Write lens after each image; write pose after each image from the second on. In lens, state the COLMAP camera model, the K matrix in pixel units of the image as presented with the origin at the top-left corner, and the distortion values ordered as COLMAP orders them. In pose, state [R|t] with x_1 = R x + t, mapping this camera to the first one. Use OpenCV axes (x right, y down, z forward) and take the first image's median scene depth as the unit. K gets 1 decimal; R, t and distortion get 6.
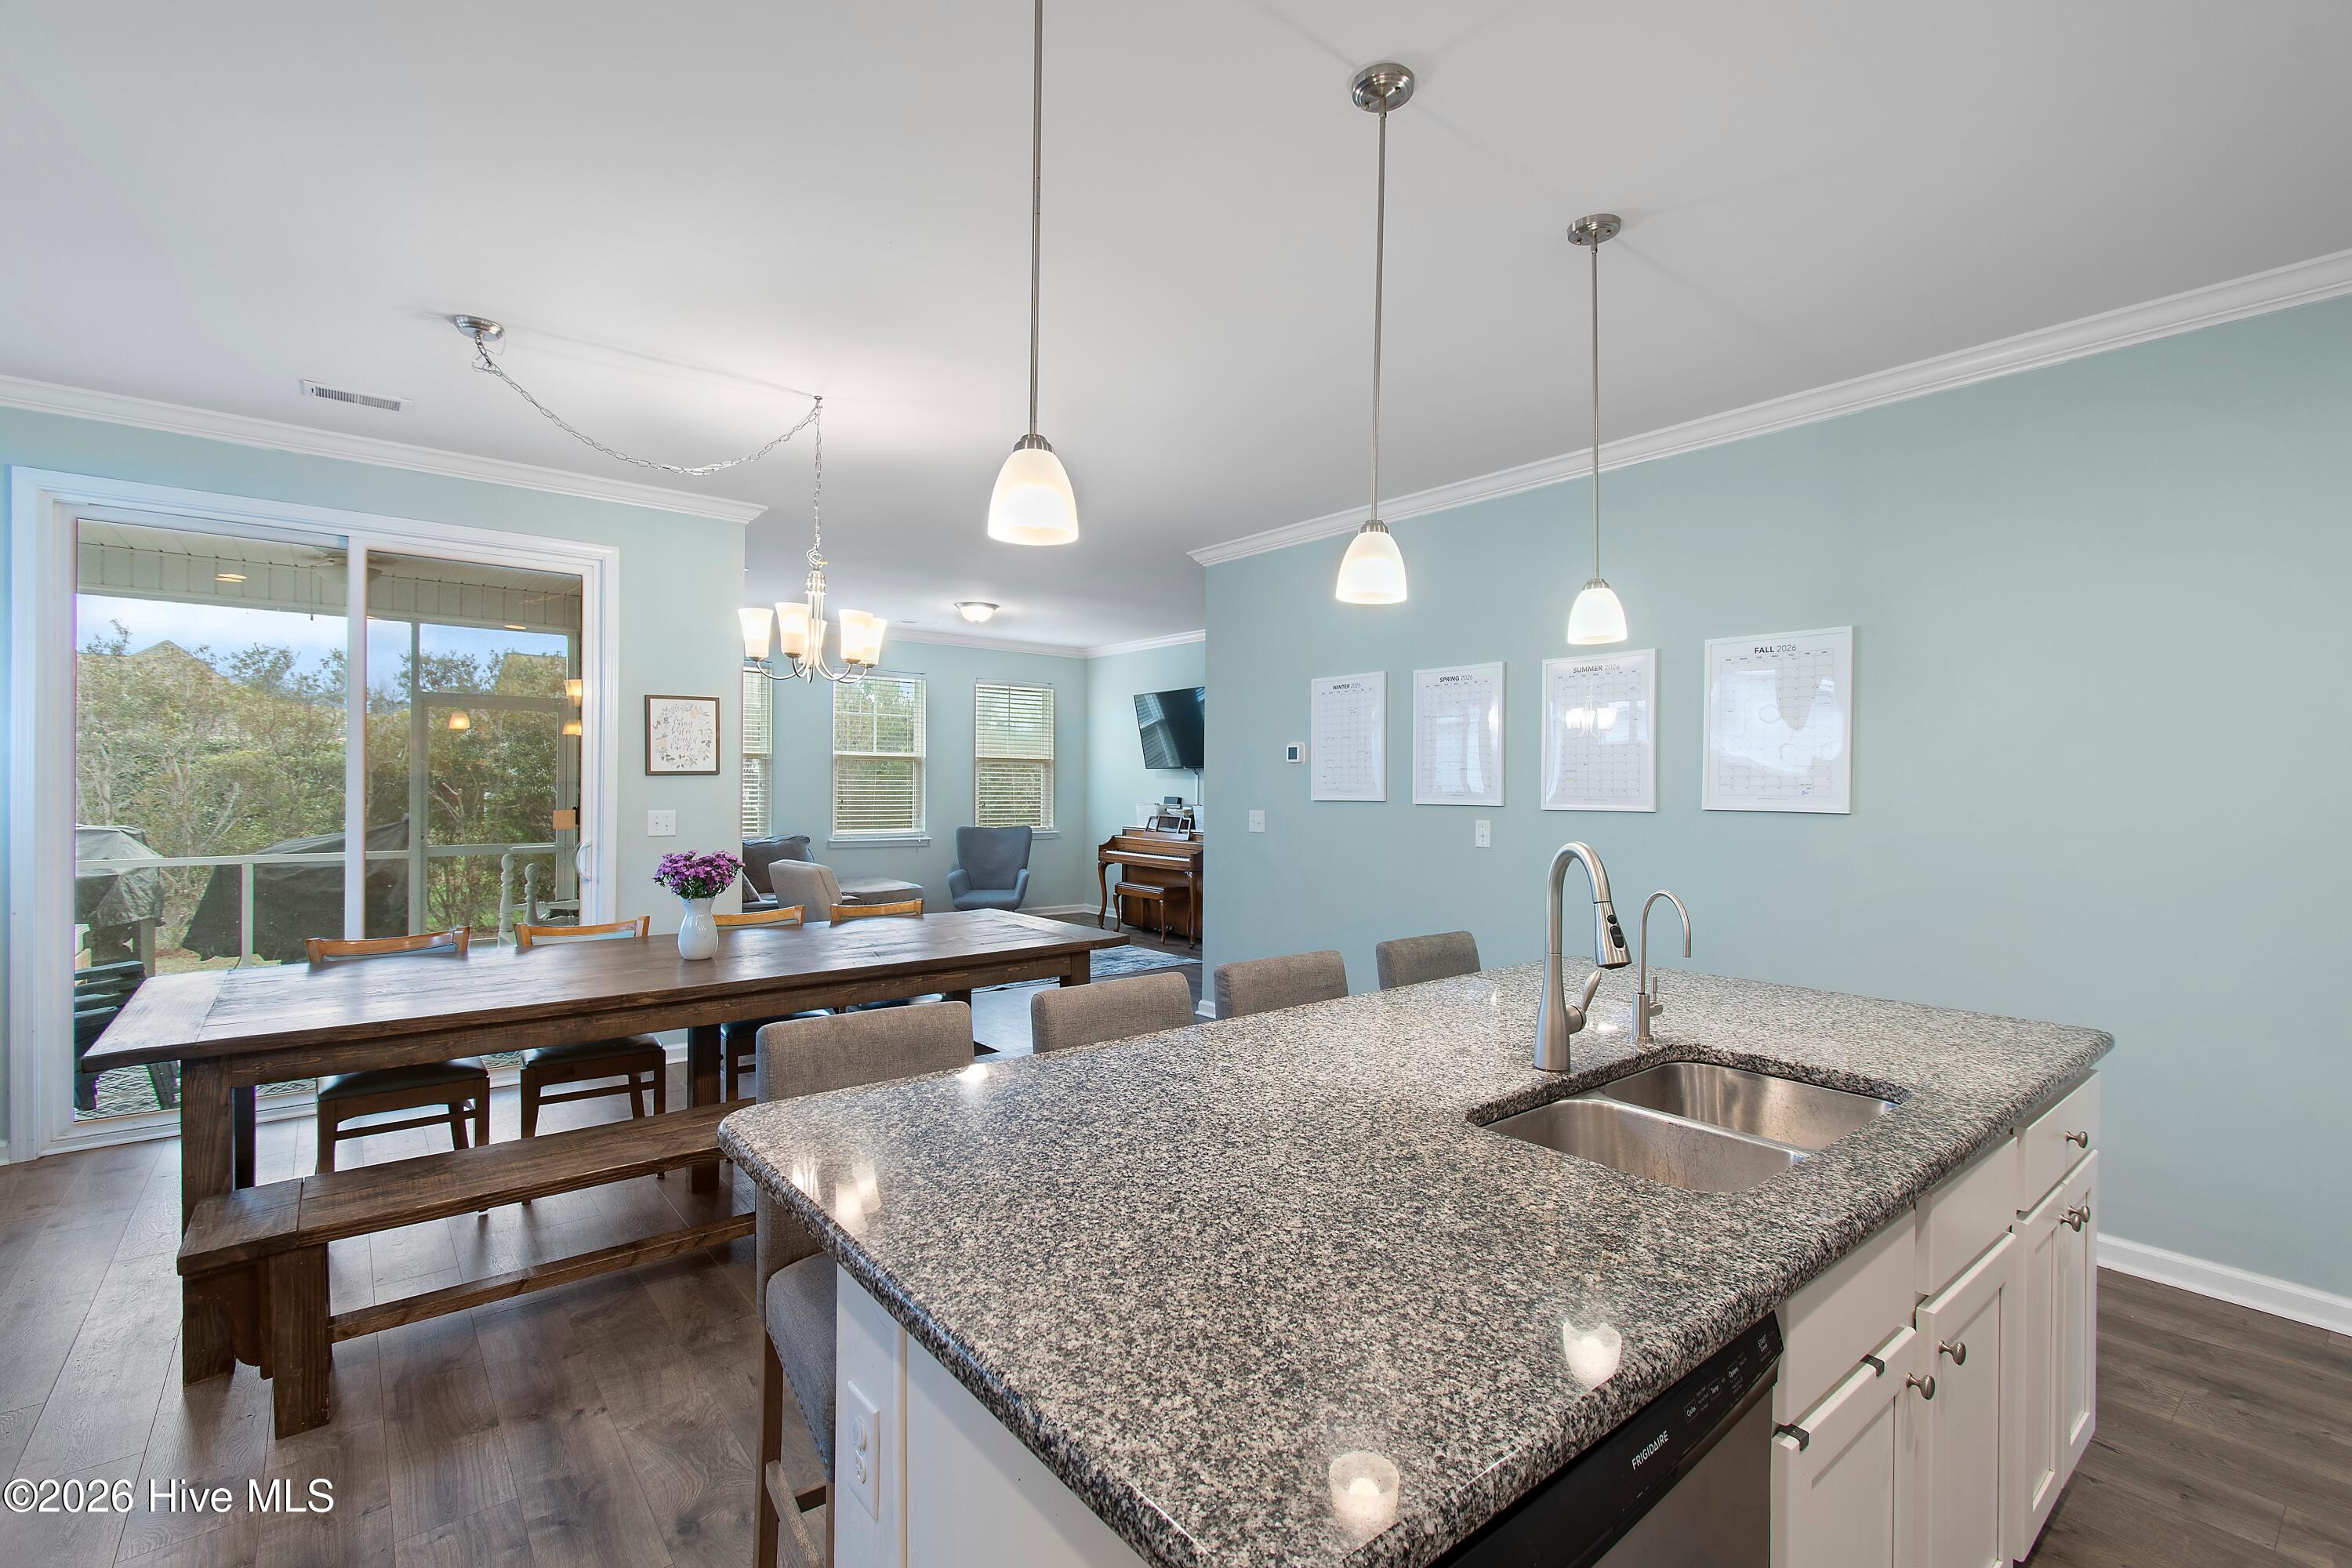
lens RADIAL K [[1035.4, 0, 1159.9], [0, 1035.4, 793.6], [0, 0, 1]] dist [0.001873, -0.001047]
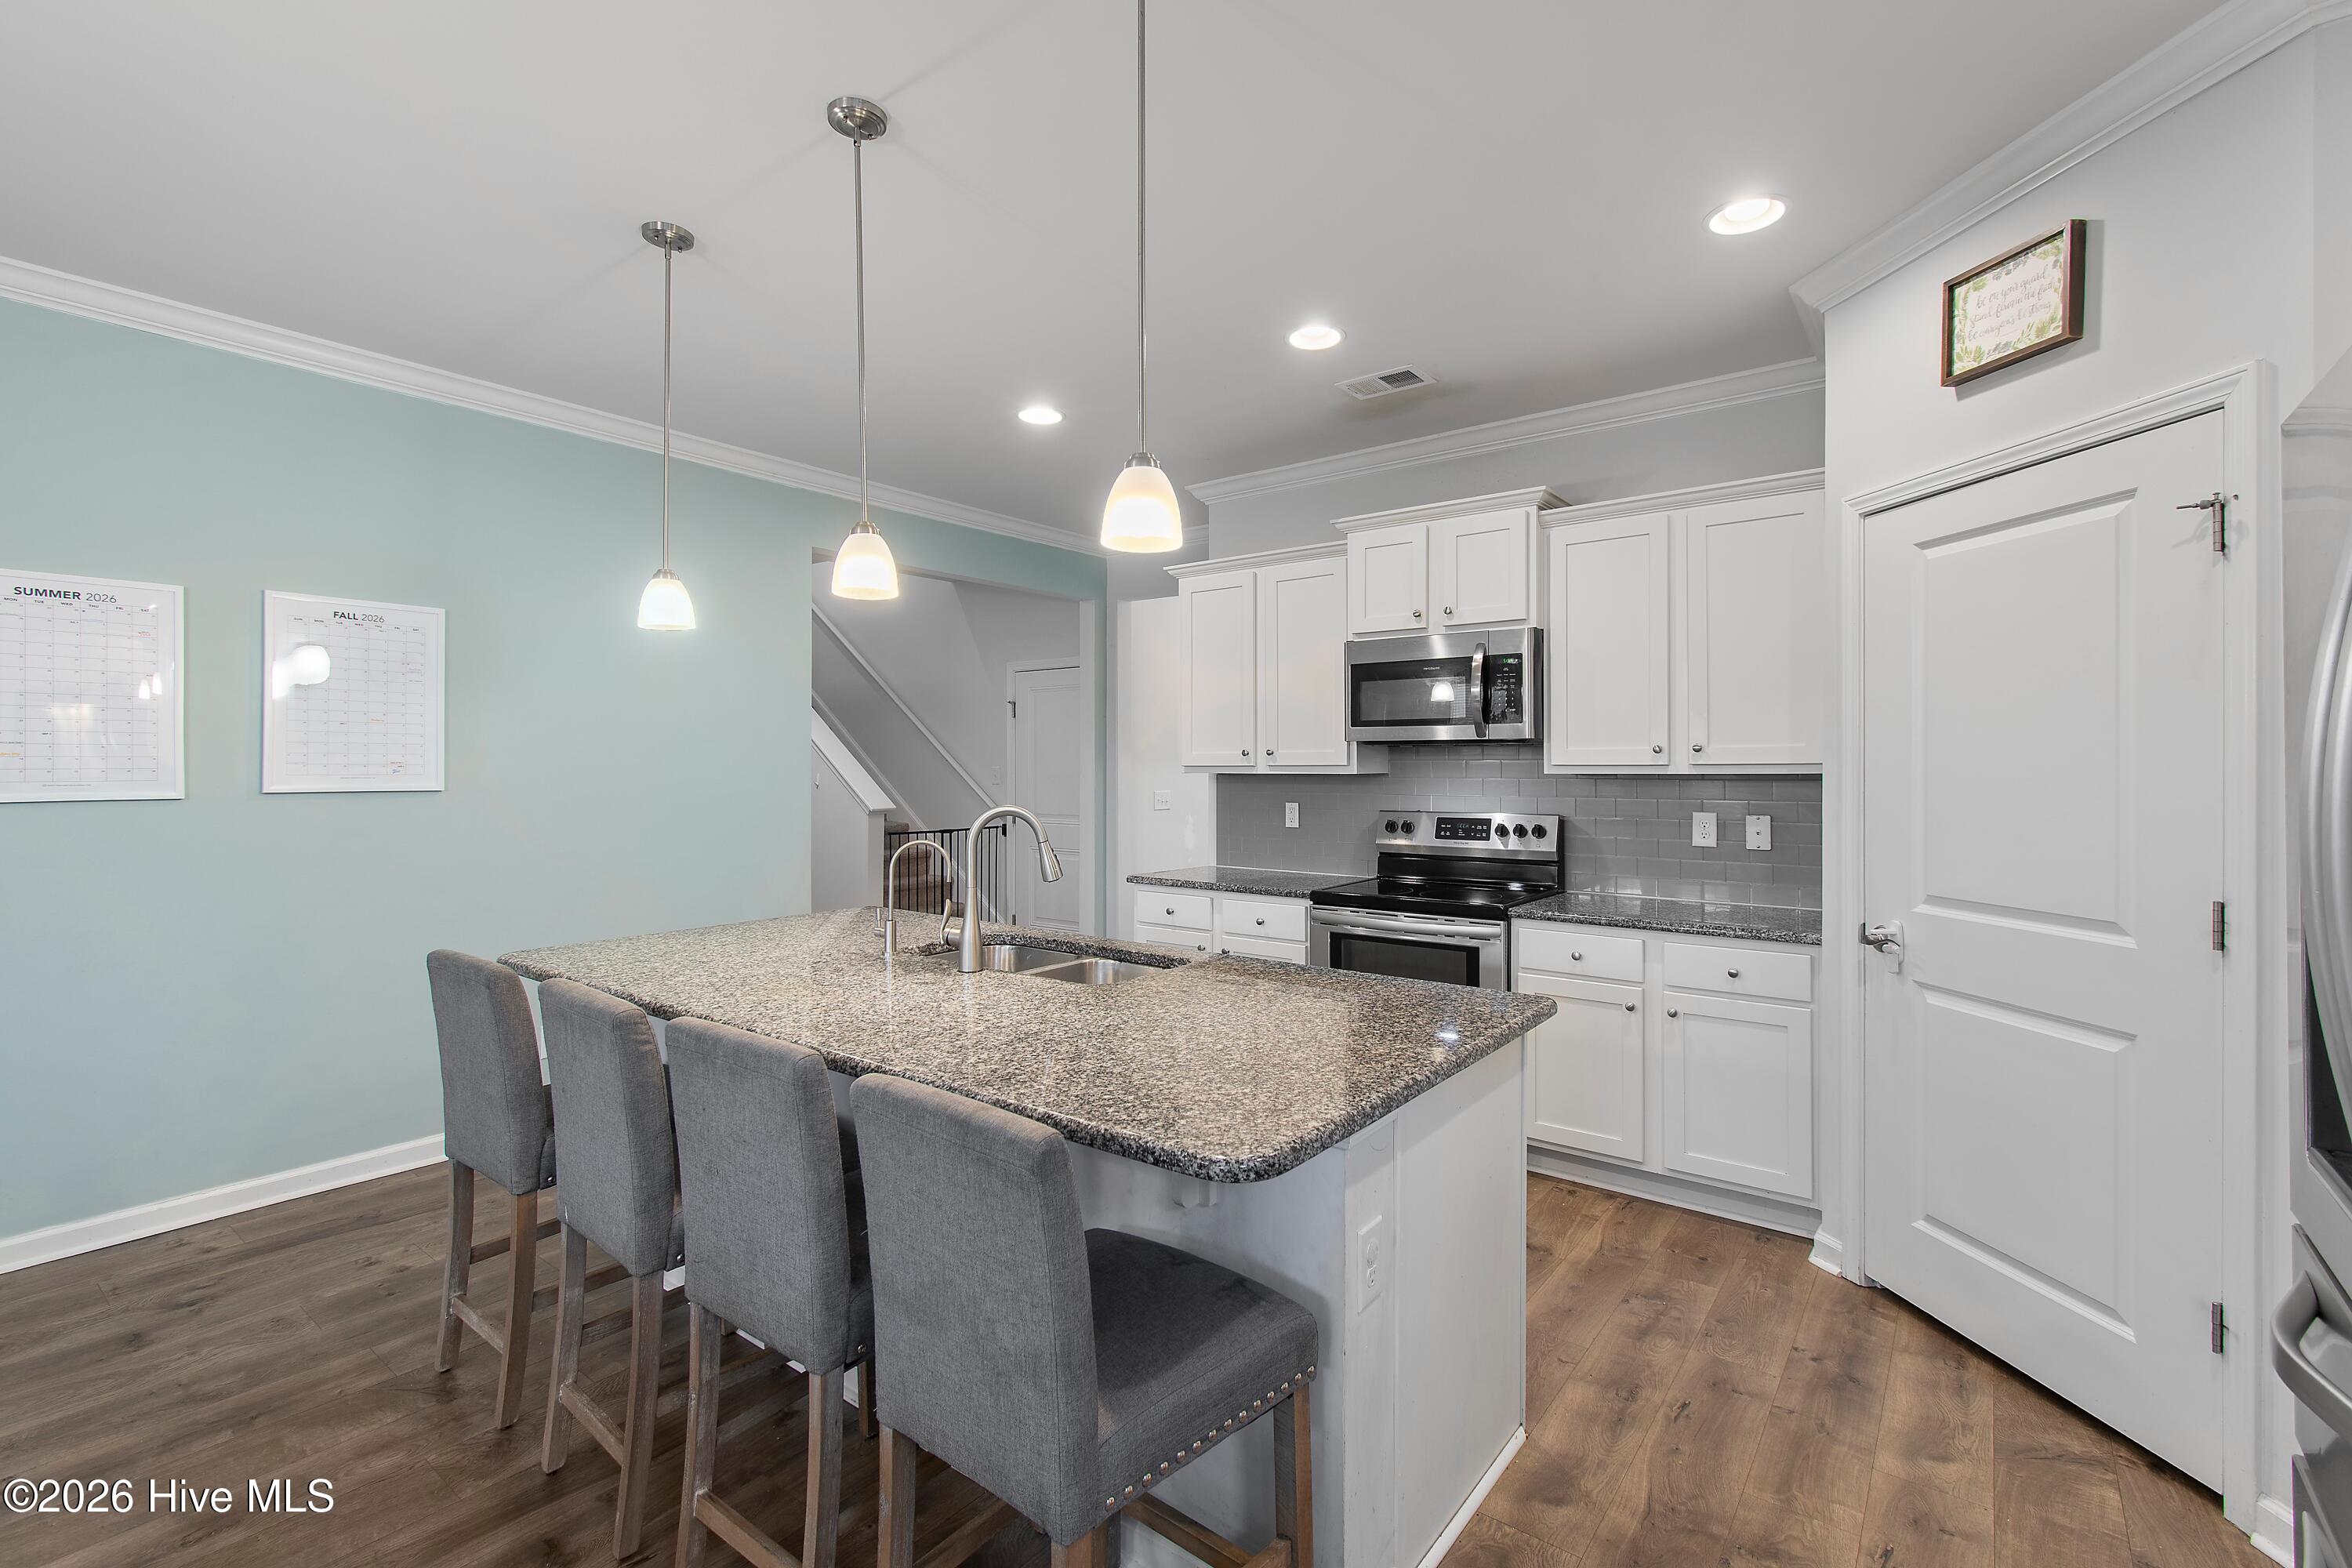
lens RADIAL K [[1035.4, 0, 1198.5], [0, 1035.4, 770.9], [0, 0, 1]] dist [0.001873, -0.001047]
pose [[-0.247413, -0.015600, 0.968785, -0.192389], [0.007489, 0.999810, 0.018012, -0.004879], [-0.968881, 0.011712, -0.247249, 0.193170]]
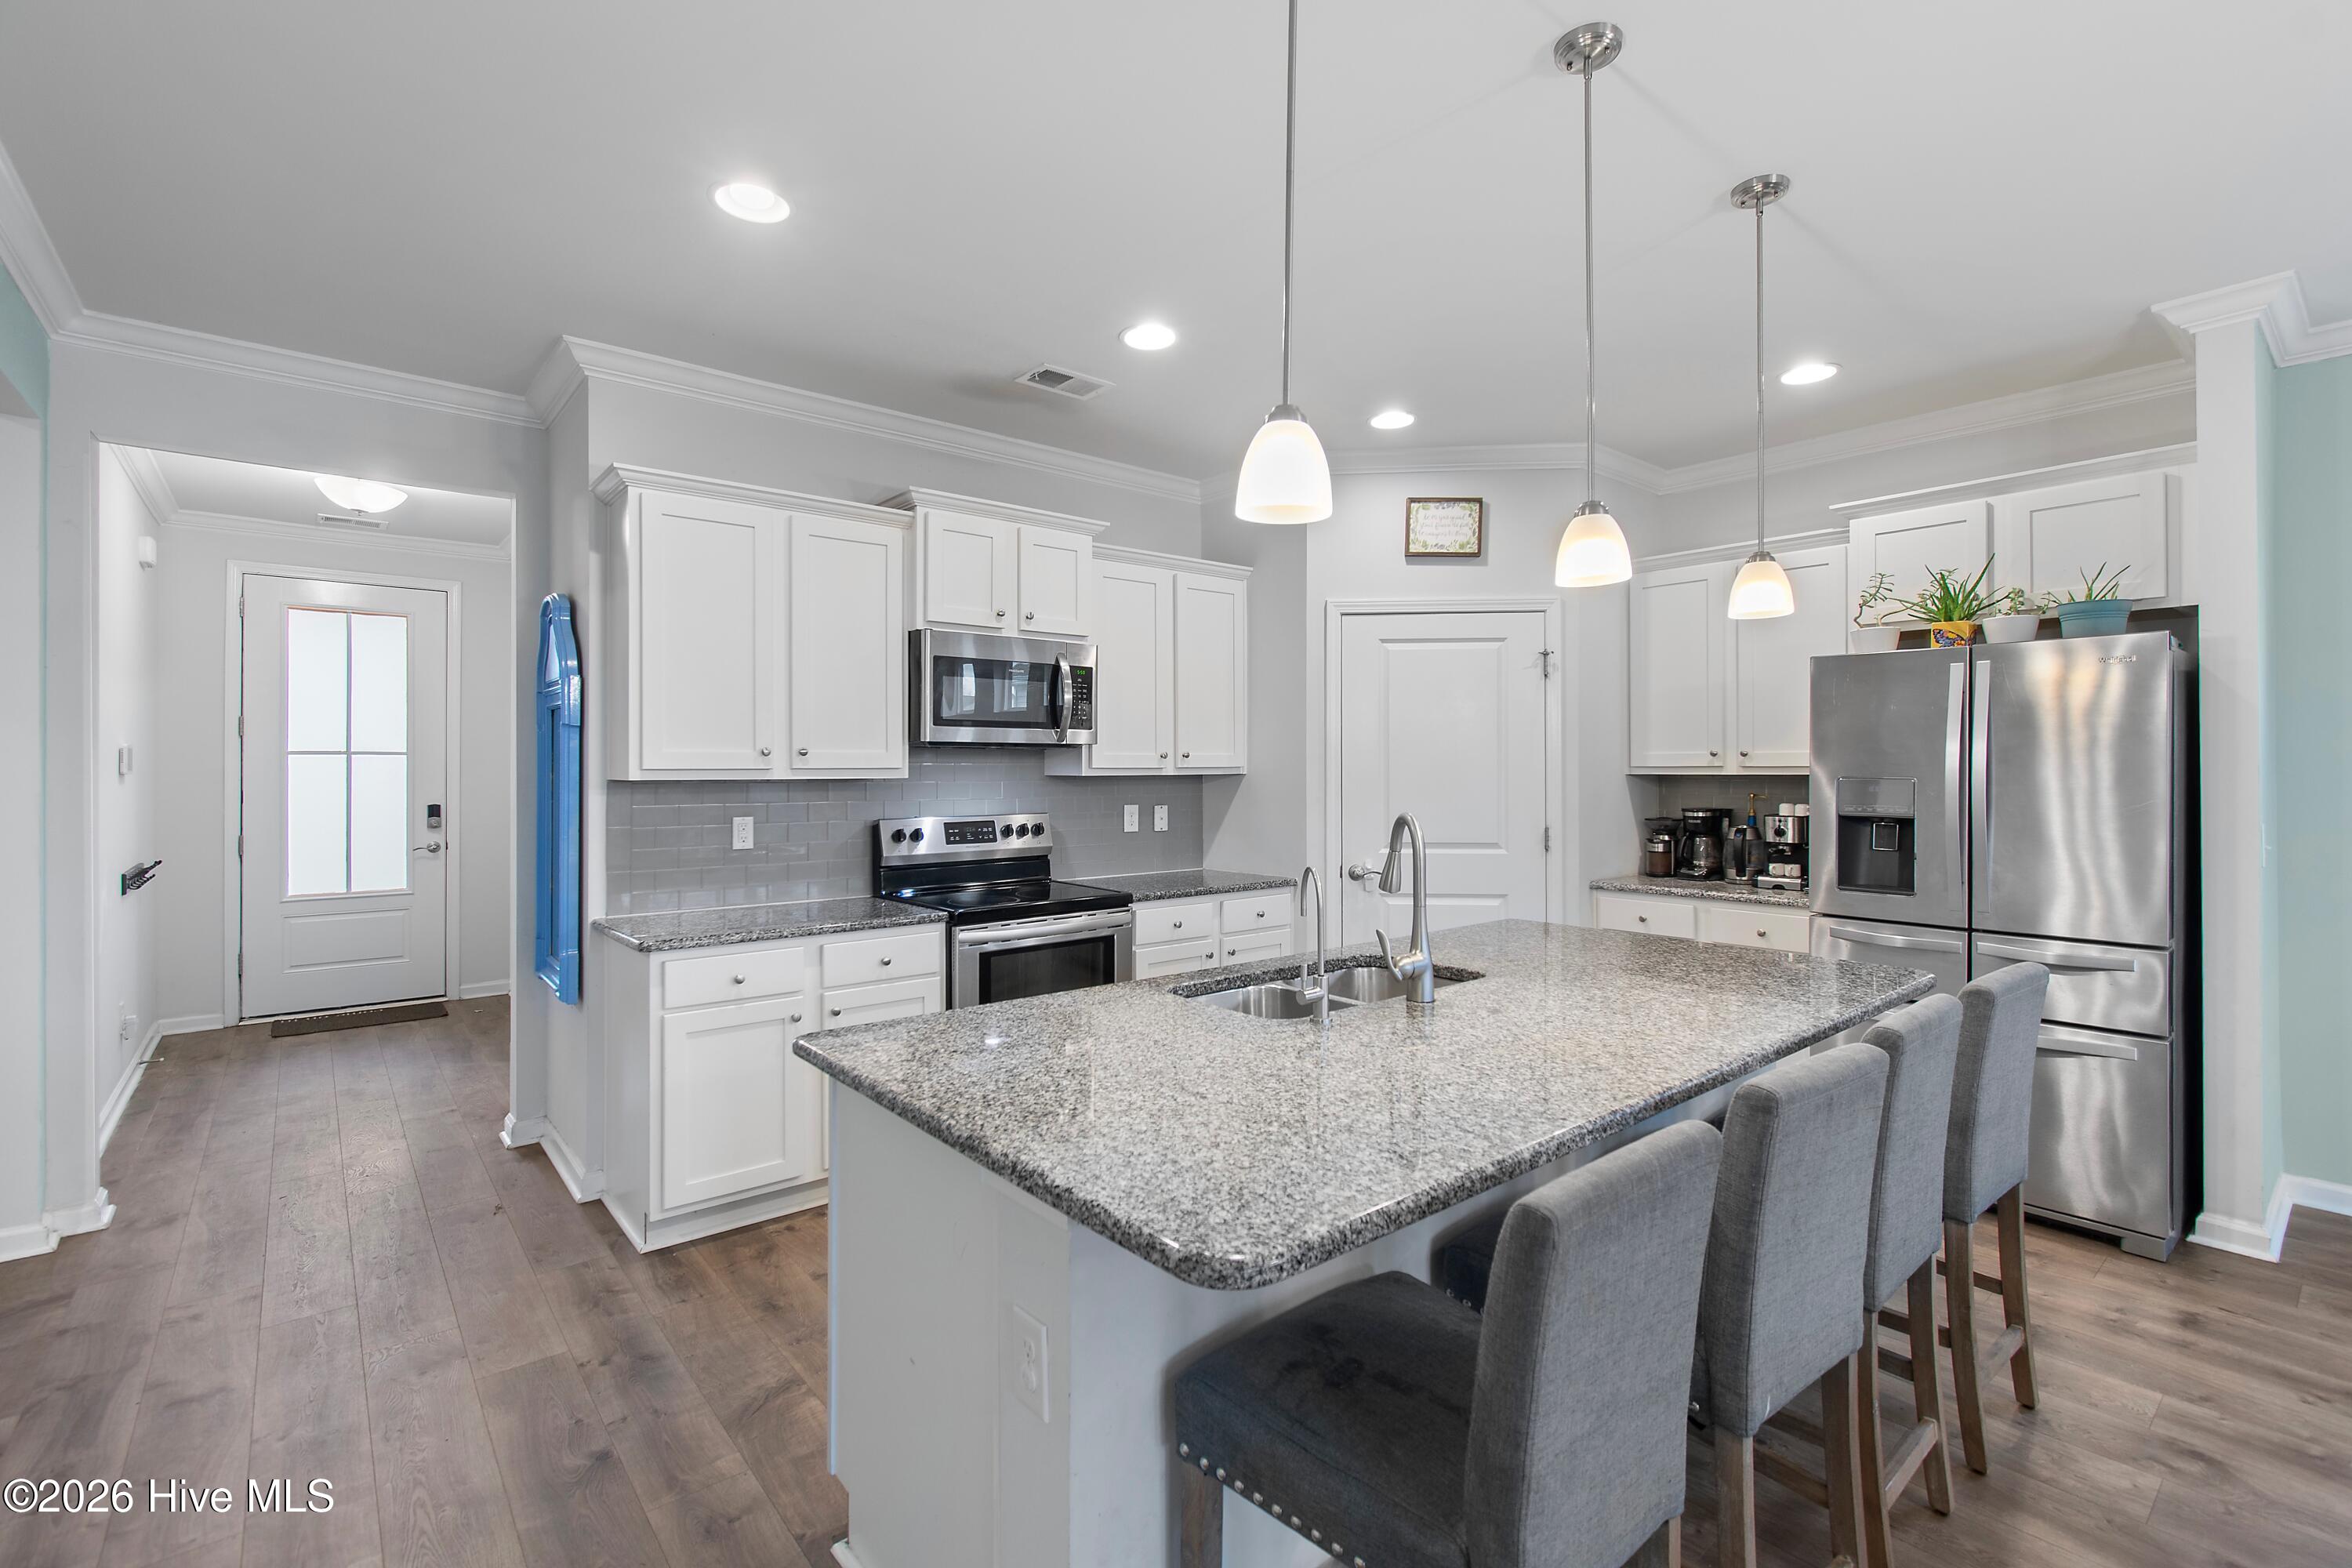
lens RADIAL K [[1035.4, 0, 1160.0], [0, 1035.4, 756.8], [0, 0, 1]] dist [0.001873, -0.001047]
pose [[-0.999870, -0.009770, -0.012819, 0.149788], [-0.009746, 0.999951, -0.001934, -0.003052], [0.012837, -0.001808, -0.999916, 0.421688]]
